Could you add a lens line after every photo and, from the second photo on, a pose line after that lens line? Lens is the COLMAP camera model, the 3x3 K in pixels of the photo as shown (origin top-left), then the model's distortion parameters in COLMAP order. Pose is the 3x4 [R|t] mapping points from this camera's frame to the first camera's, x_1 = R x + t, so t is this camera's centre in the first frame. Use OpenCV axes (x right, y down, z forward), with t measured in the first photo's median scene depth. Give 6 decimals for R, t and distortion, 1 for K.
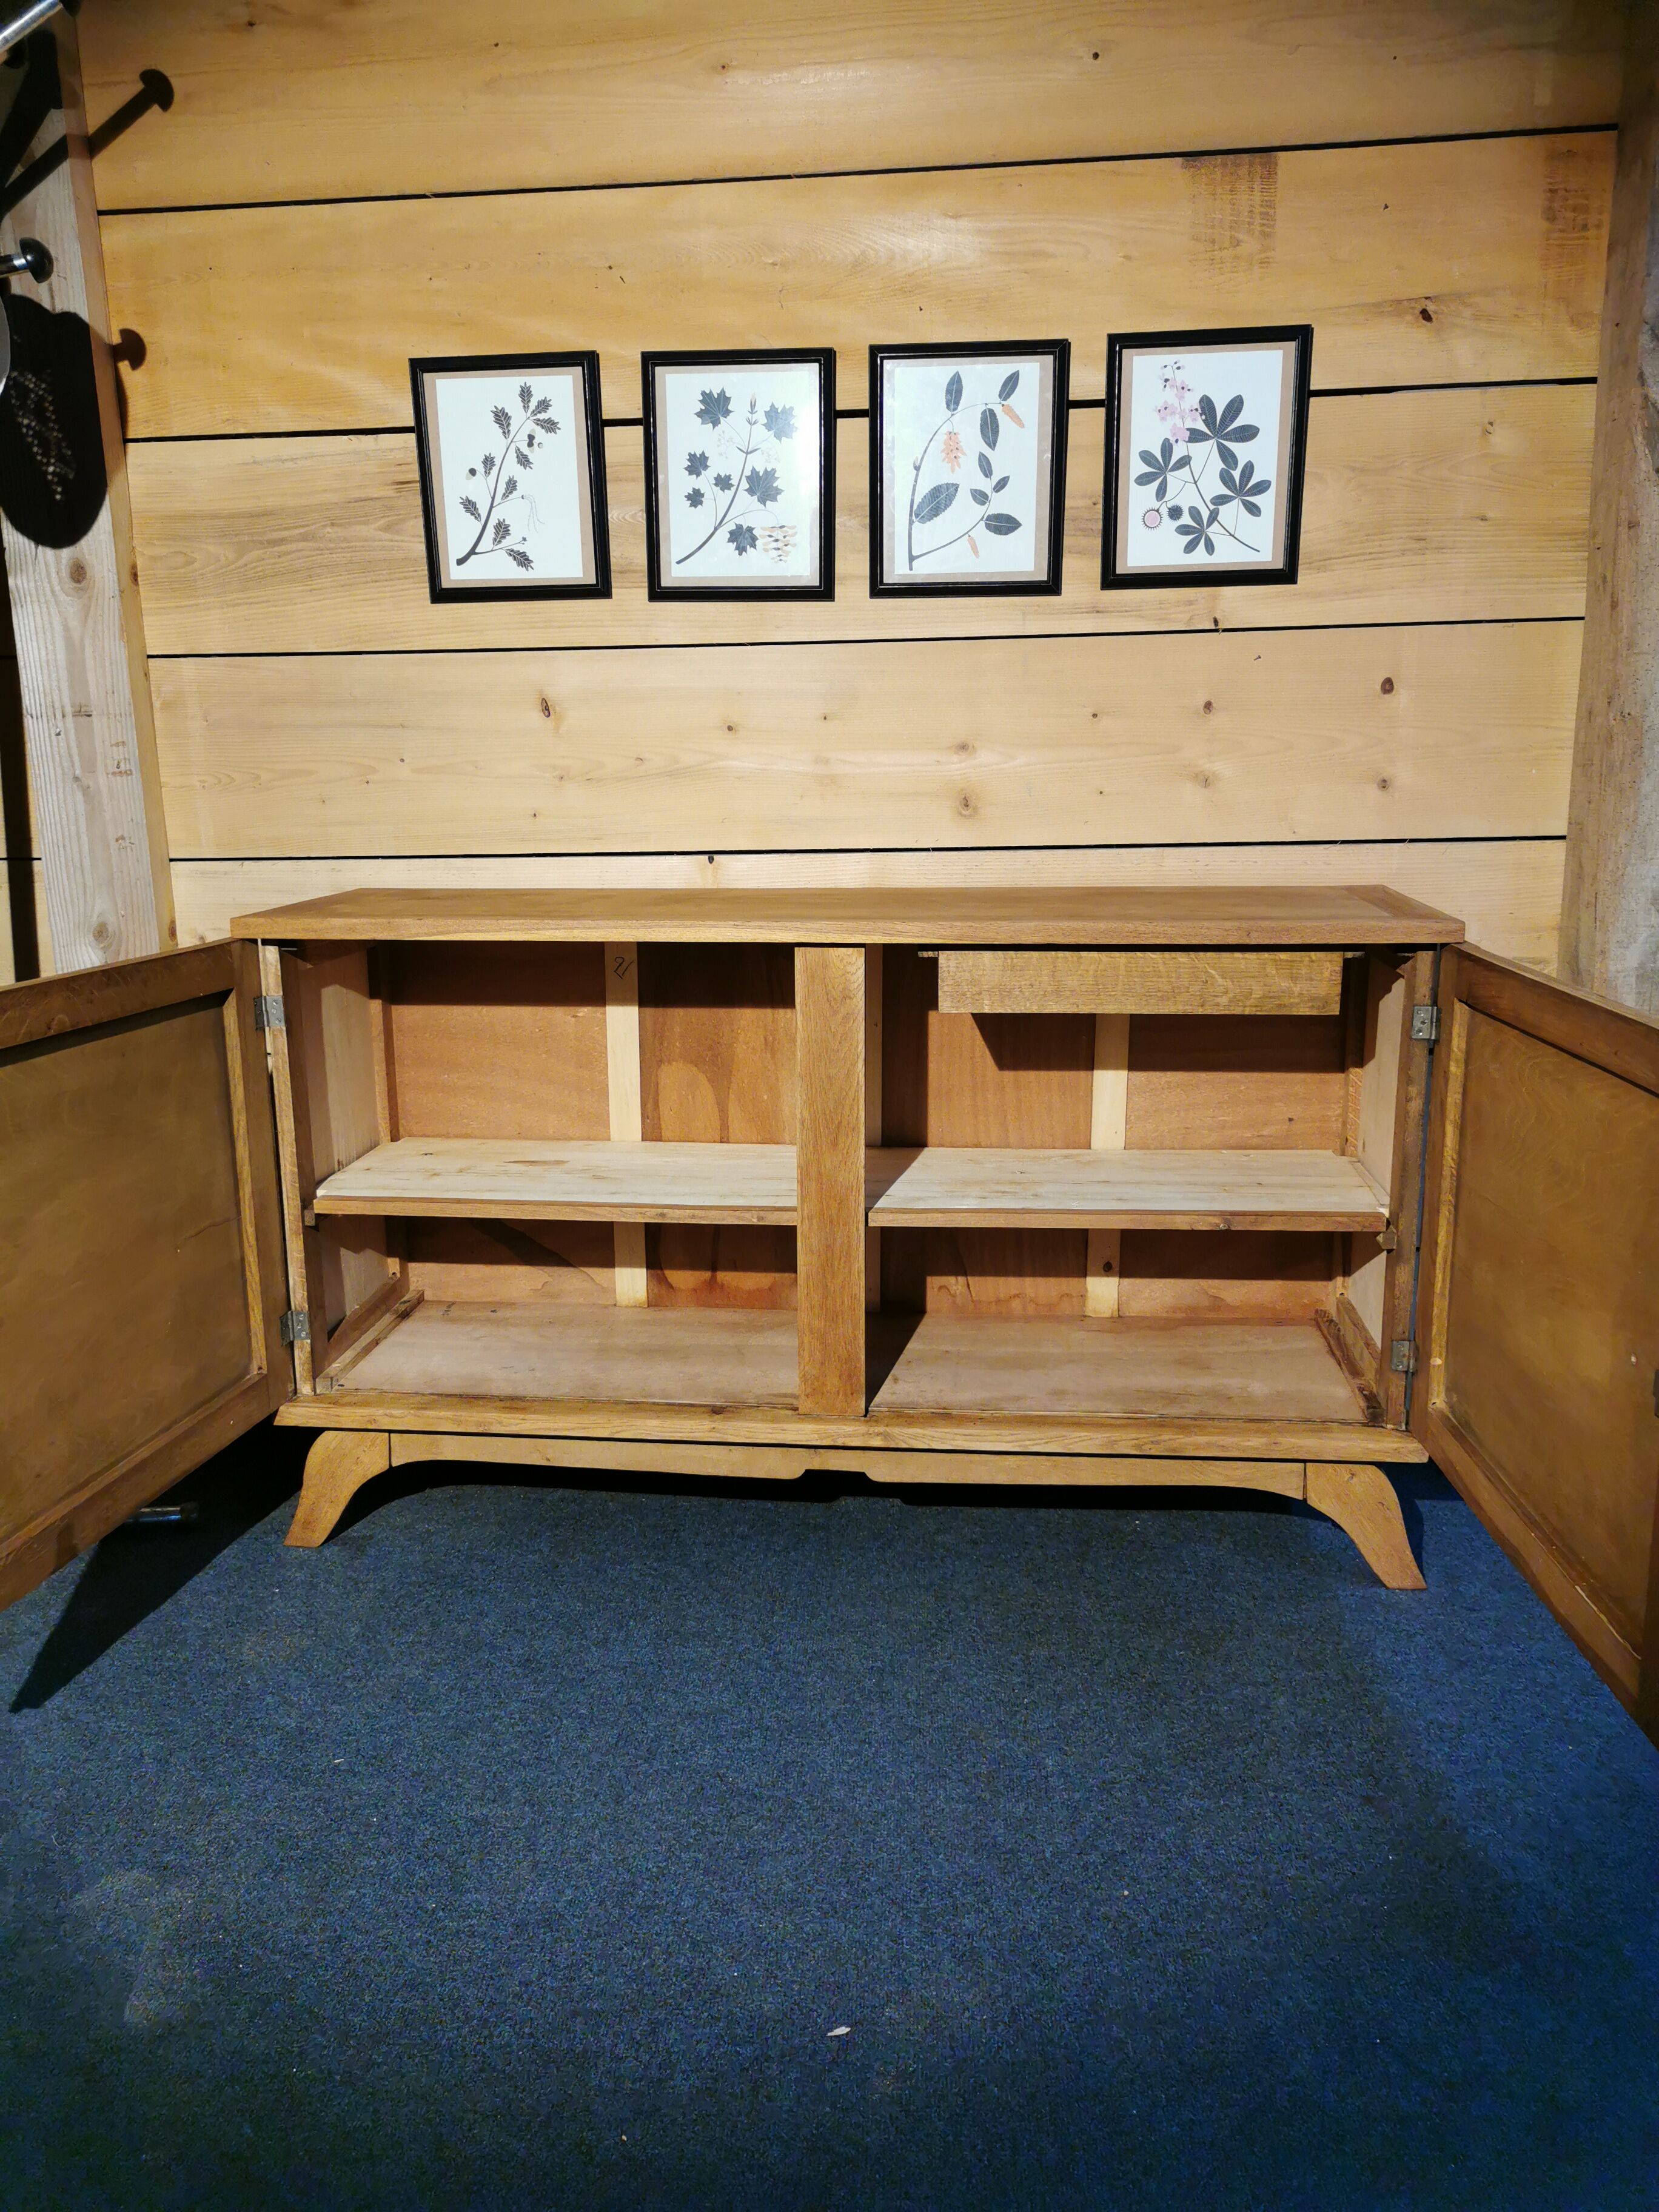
lens RADIAL K [[1708.7, 0, 825.1], [0, 1708.7, 1096.4], [0, 0, 1]] dist [0.030400, -0.023531]
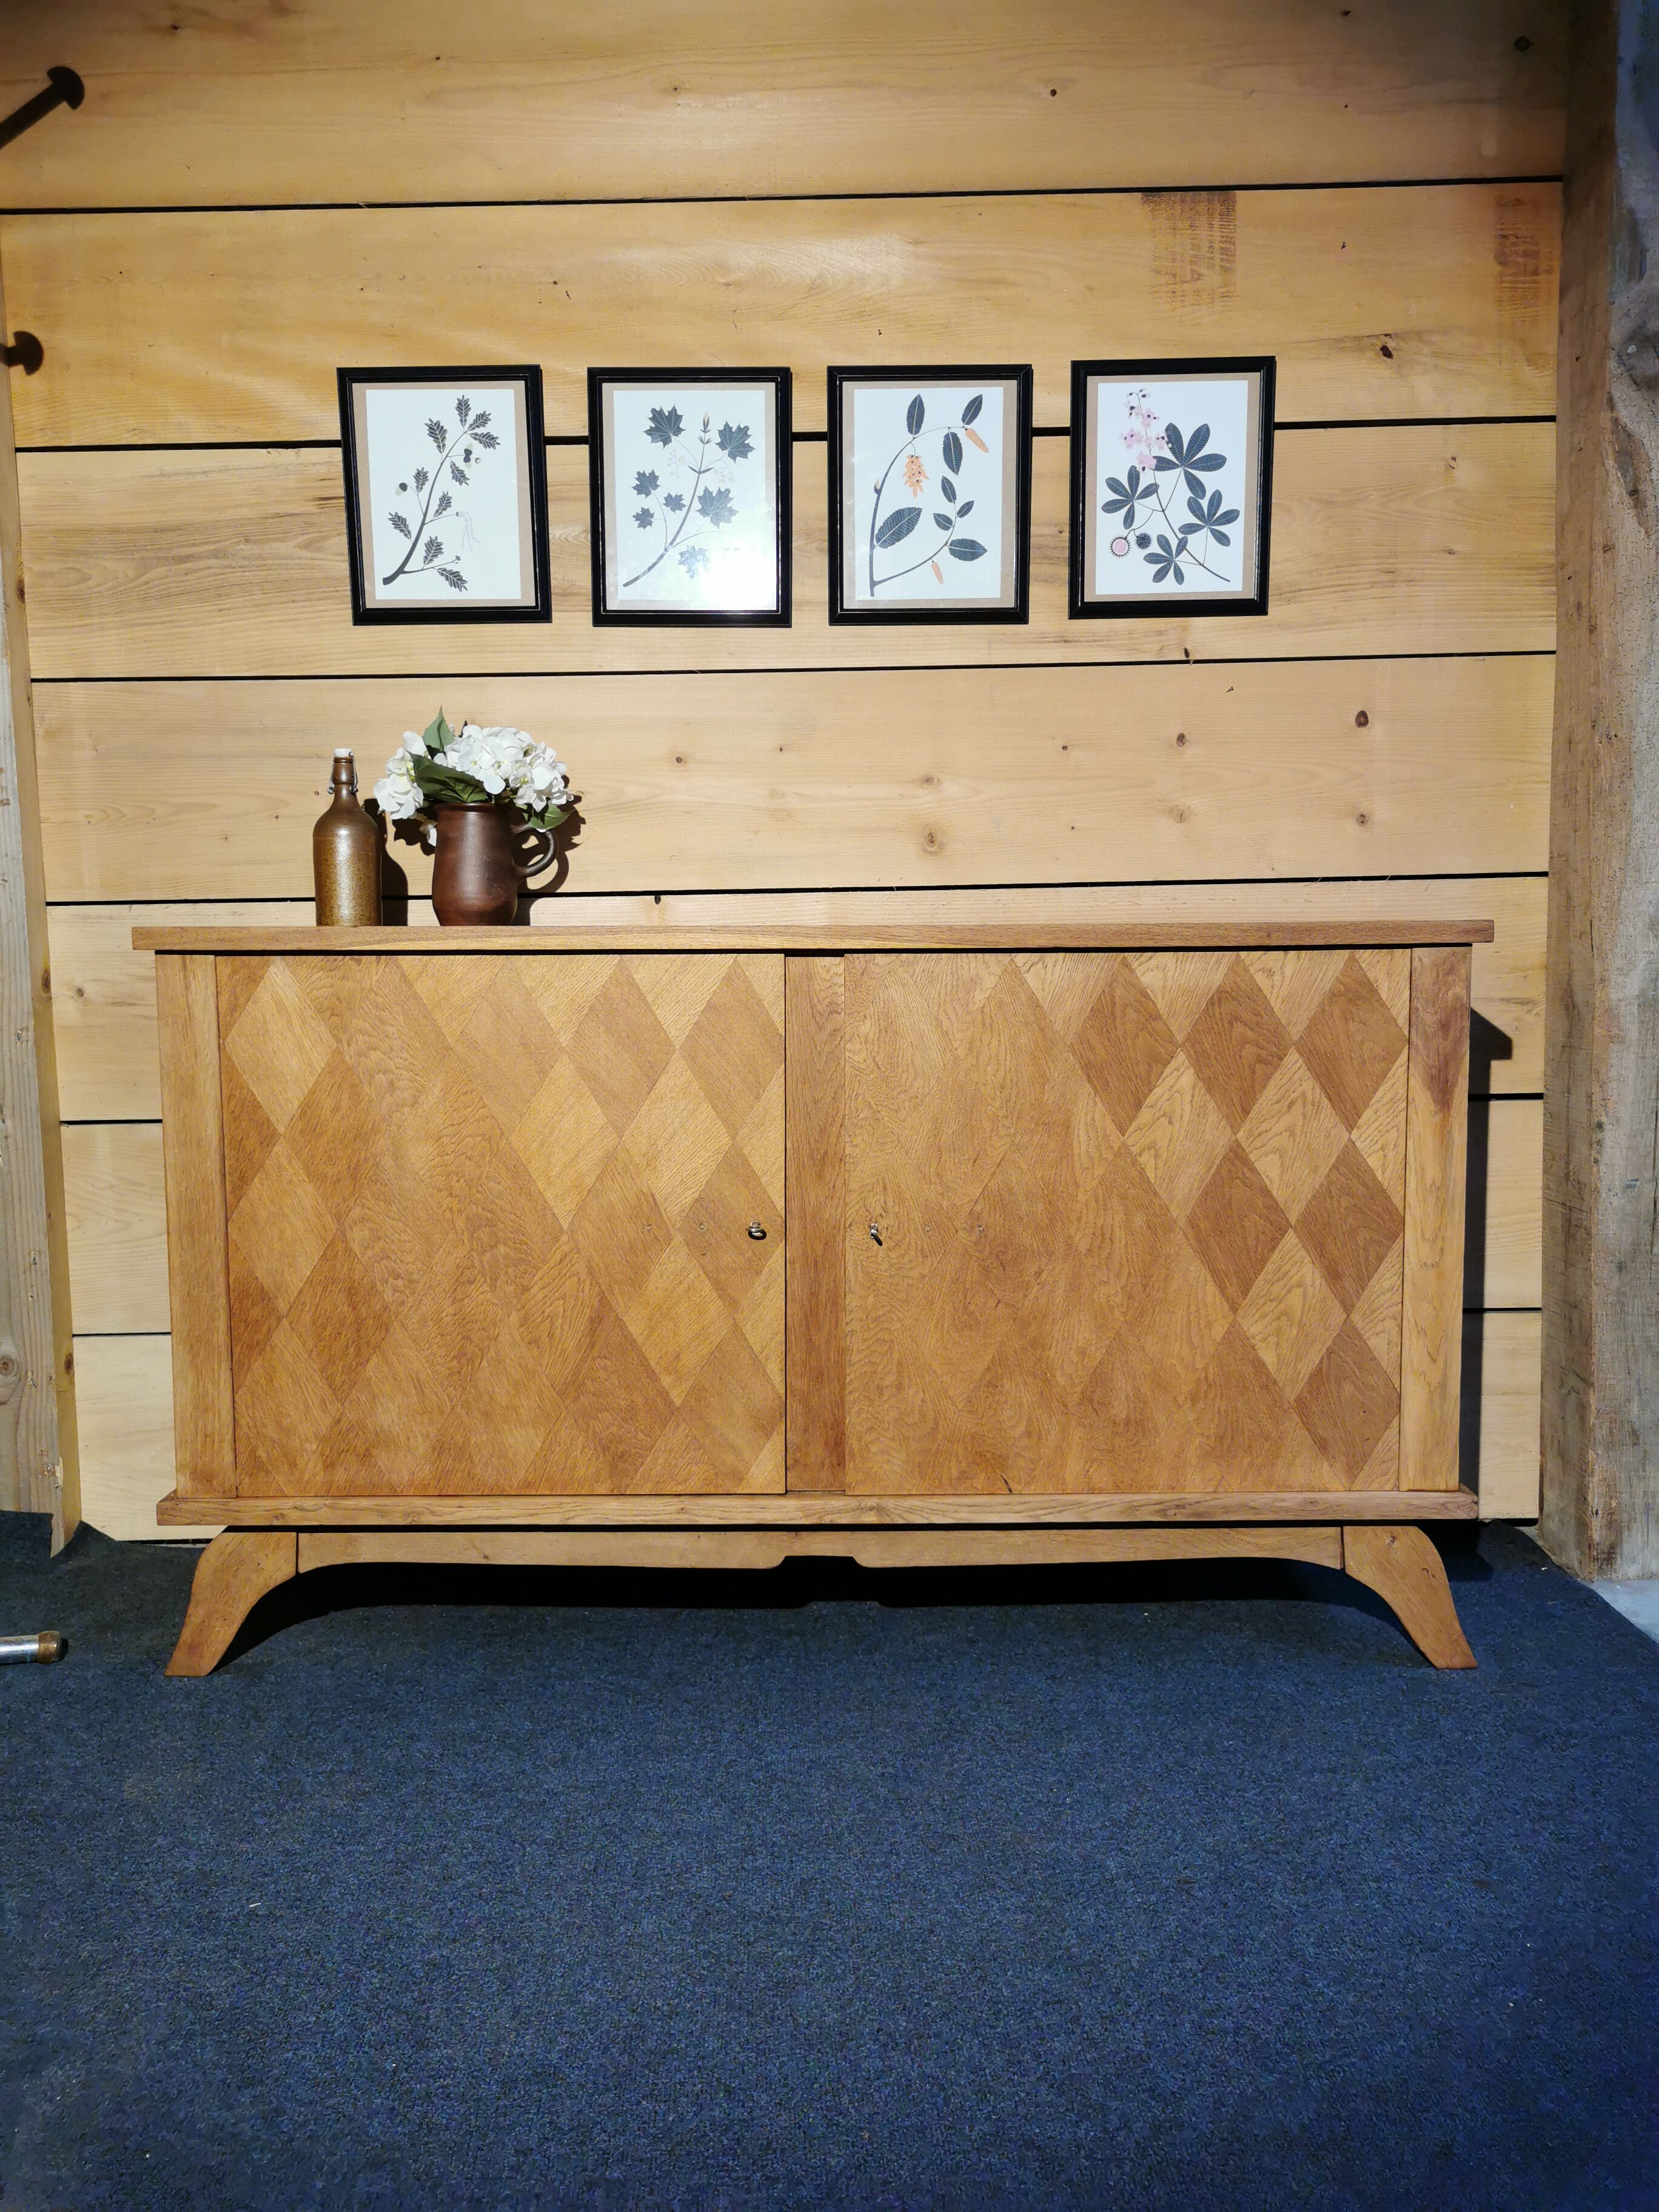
lens RADIAL K [[1708.7, 0, 822.9], [0, 1708.7, 1099.8], [0, 0, 1]] dist [0.030400, -0.023531]
pose [[0.995394, -0.006313, 0.095664, -0.072243], [0.017922, 0.992492, -0.120988, 0.088882], [-0.094182, 0.122145, 0.988034, 0.098053]]
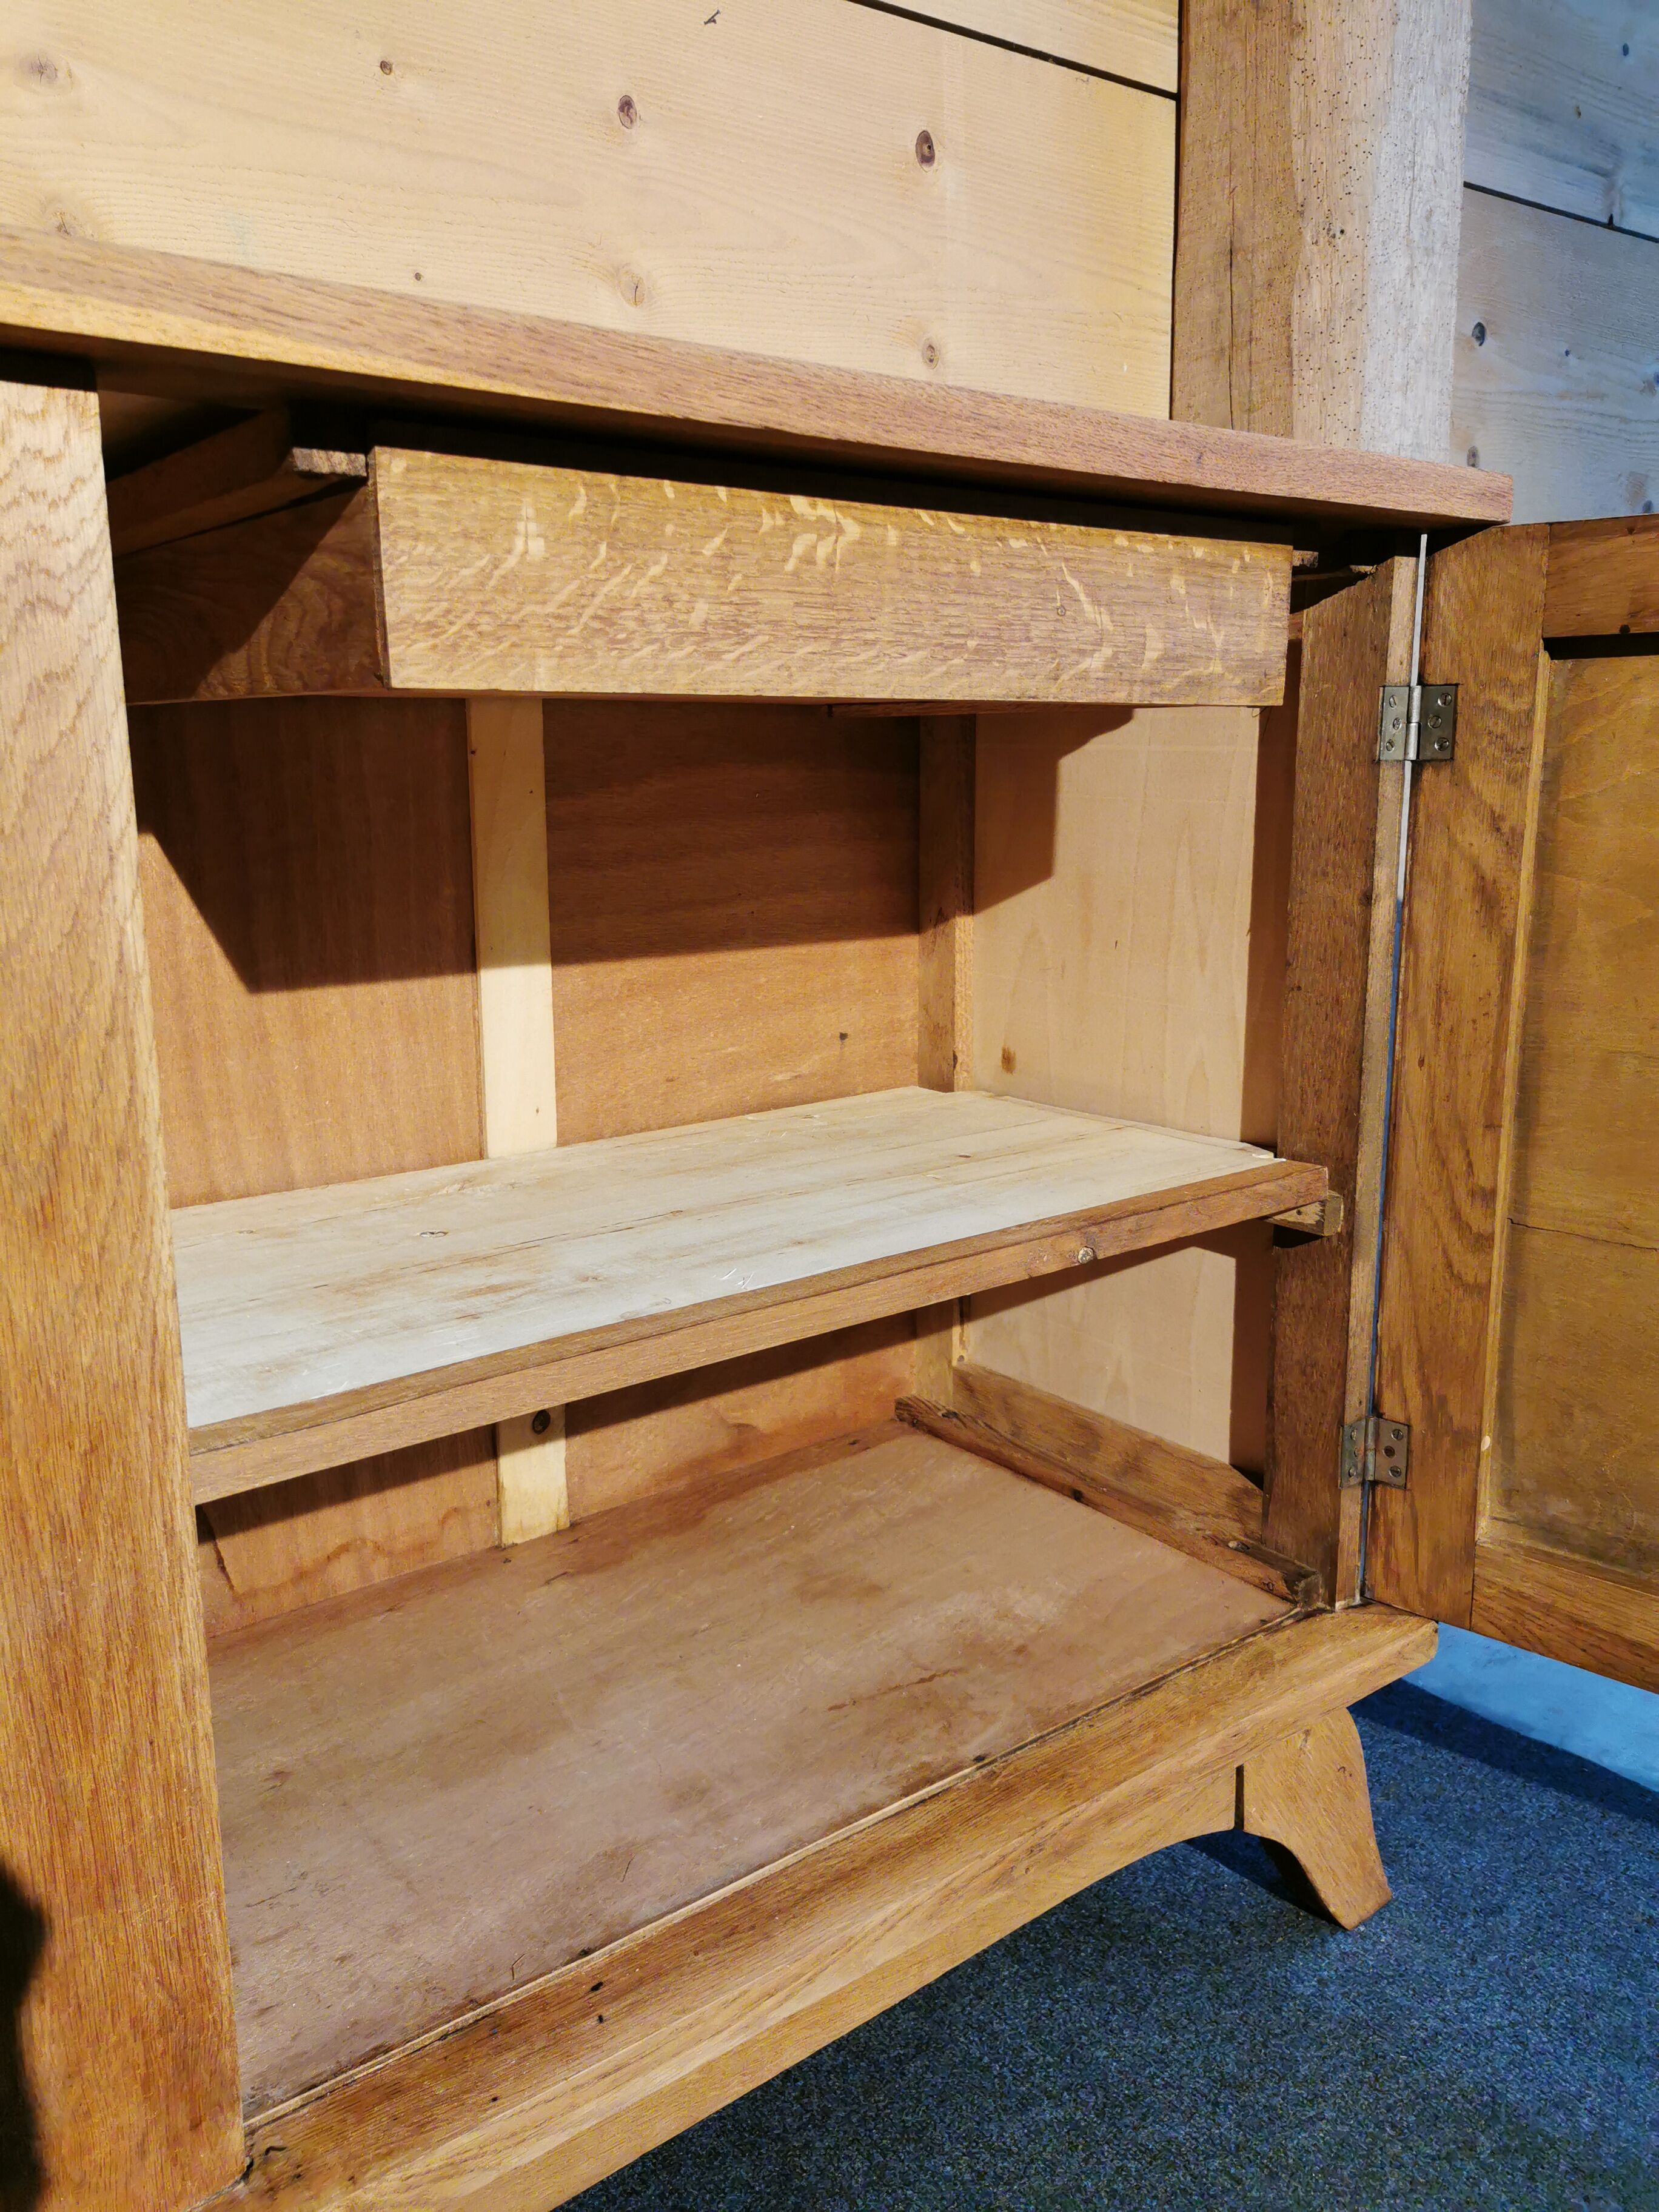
lens RADIAL K [[1708.7, 0, 831.6], [0, 1708.7, 1116.3], [0, 0, 1]] dist [0.030400, -0.023531]
pose [[0.729052, -0.133785, 0.671256, -0.070157], [0.145435, 0.988596, 0.039076, 0.017692], [-0.668828, 0.069136, 0.740195, 0.681740]]
